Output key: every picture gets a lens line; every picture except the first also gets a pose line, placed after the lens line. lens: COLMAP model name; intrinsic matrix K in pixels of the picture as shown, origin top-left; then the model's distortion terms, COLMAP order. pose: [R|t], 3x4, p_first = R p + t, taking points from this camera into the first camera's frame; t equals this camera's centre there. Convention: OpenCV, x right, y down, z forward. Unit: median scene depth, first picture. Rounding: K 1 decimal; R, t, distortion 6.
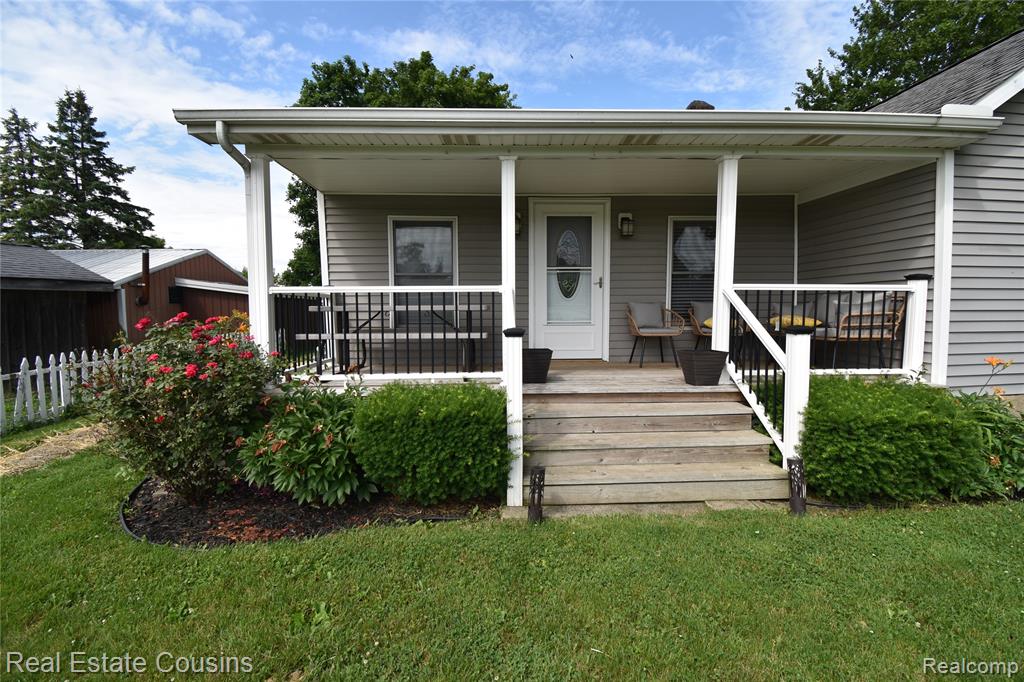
lens RADIAL K [[448.2, 0, 517.2], [0, 448.2, 337.8], [0, 0, 1]] dist [0.020672, -0.025767]
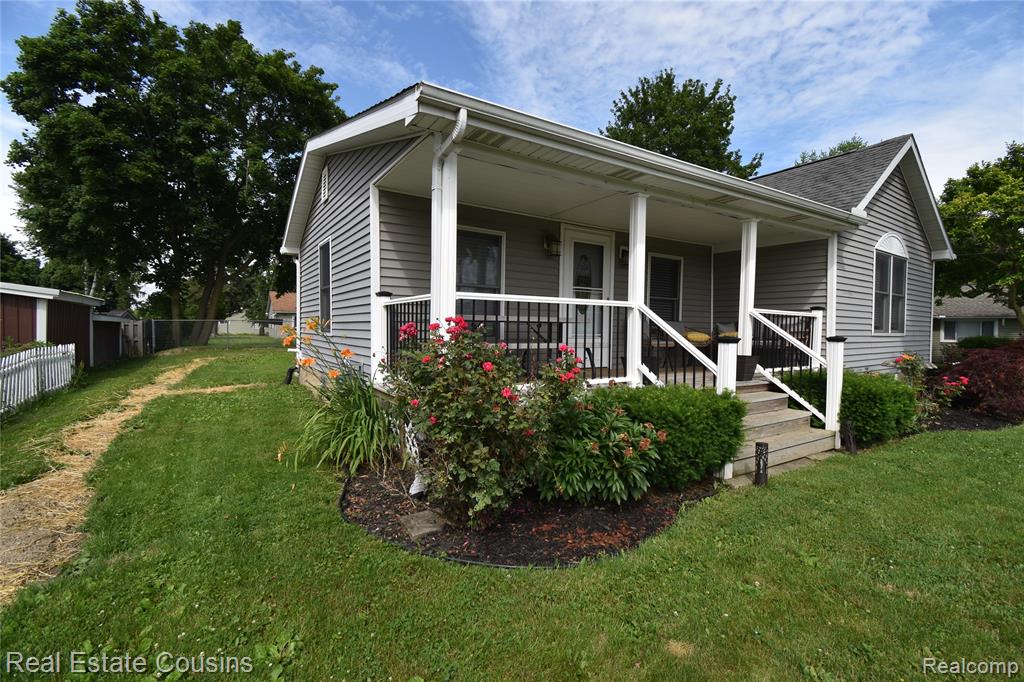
lens RADIAL K [[455.2, 0, 509.6], [0, 455.2, 330.8], [0, 0, 1]] dist [0.032592, -0.026949]
pose [[0.872484, 0.012847, 0.488474, -0.189169], [0.014650, 0.998517, -0.052428, 0.003197], [-0.488423, 0.052899, 0.871002, 0.023895]]
